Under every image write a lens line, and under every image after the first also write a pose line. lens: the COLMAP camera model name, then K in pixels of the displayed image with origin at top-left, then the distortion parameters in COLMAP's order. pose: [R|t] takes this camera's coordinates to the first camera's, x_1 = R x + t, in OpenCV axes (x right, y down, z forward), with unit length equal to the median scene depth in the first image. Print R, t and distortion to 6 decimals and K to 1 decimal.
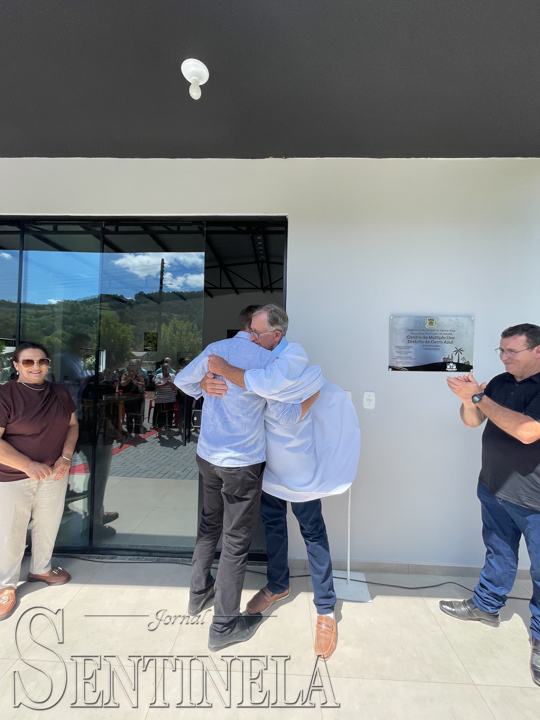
lens RADIAL K [[286.6, 0, 268.3], [0, 286.6, 360.8], [0, 0, 1]] dist [-0.013168, -0.000636]
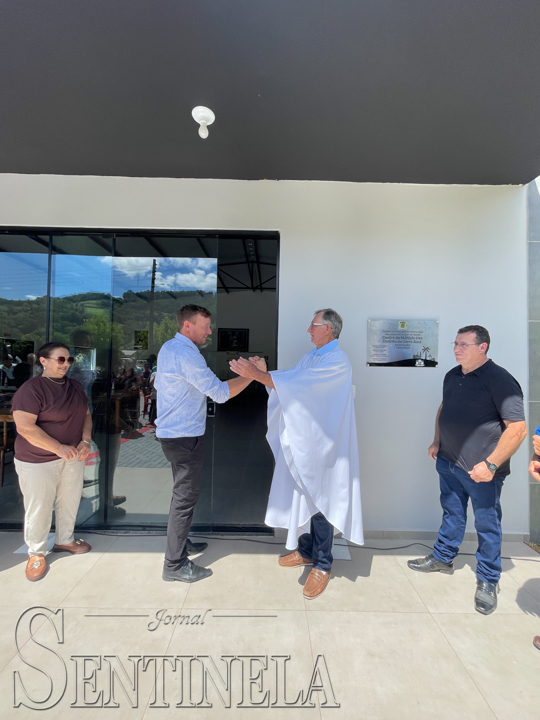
lens RADIAL K [[286.6, 0, 269.9], [0, 286.6, 358.9], [0, 0, 1]] dist [-0.013168, -0.000636]
pose [[0.999086, -0.001120, 0.042728, -0.022744], [0.001232, 0.999996, -0.002604, 0.006881], [-0.042725, 0.002654, 0.999083, -0.150722]]
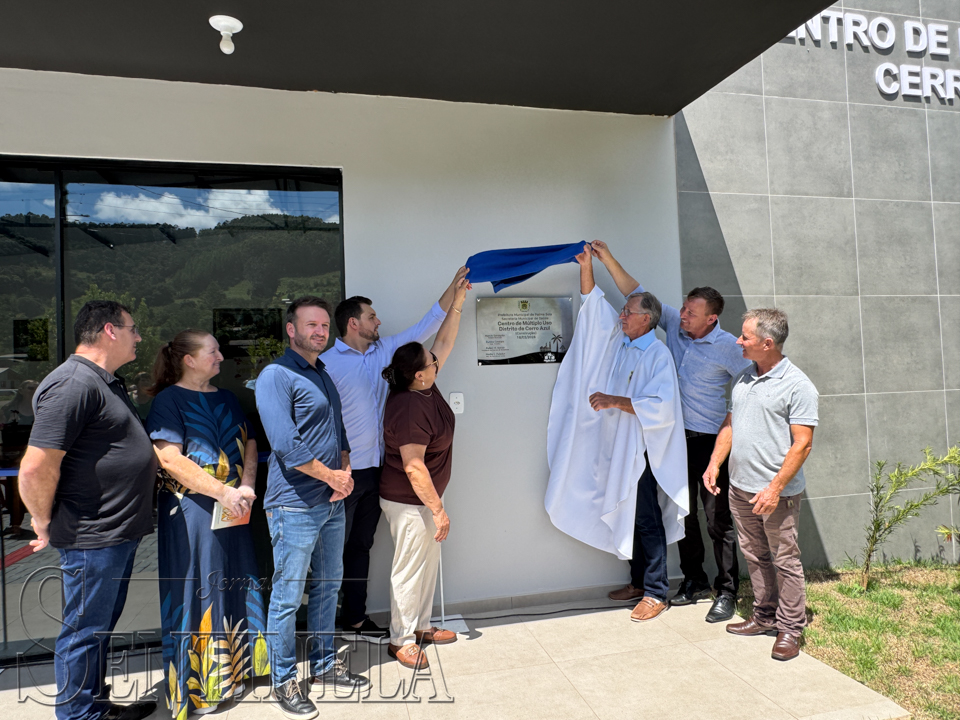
lens RADIAL K [[617.1, 0, 485.2], [0, 617.1, 363.7], [0, 0, 1]] dist [-0.001010, 0.000989]
pose [[0.957553, -0.044649, 0.284778, -0.061882], [0.050668, 0.998620, -0.013801, 0.058088], [-0.283769, 0.027645, 0.958494, -0.726004]]
